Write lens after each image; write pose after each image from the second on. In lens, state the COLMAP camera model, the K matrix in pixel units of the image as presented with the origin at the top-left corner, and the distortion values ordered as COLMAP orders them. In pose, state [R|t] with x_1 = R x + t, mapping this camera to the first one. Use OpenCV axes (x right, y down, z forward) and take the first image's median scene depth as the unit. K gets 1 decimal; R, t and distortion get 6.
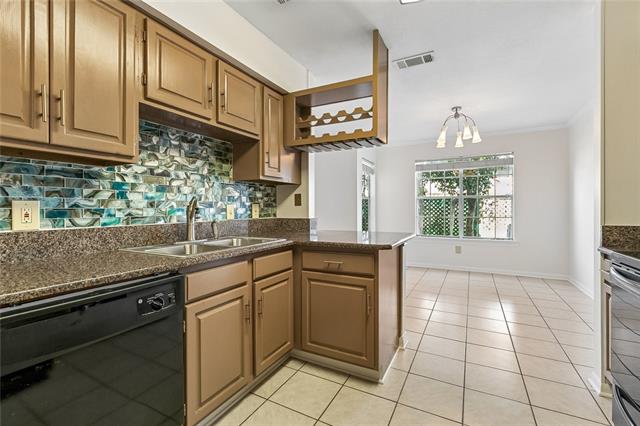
lens RADIAL K [[285.8, 0, 318.0], [0, 285.8, 208.0], [0, 0, 1]] dist [-0.001158, -0.000005]
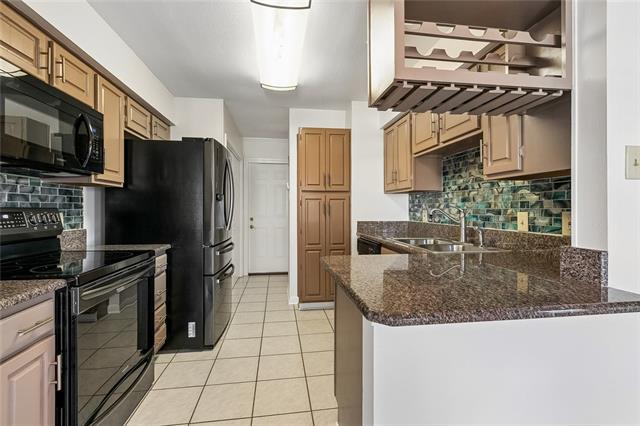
lens RADIAL K [[285.8, 0, 319.3], [0, 285.8, 208.9], [0, 0, 1]] dist [-0.001158, -0.000005]
pose [[-0.801316, 0.006709, -0.598204, 0.667620], [0.002916, 0.999969, 0.007310, -0.031264], [0.598235, 0.004113, -0.801311, 1.432403]]
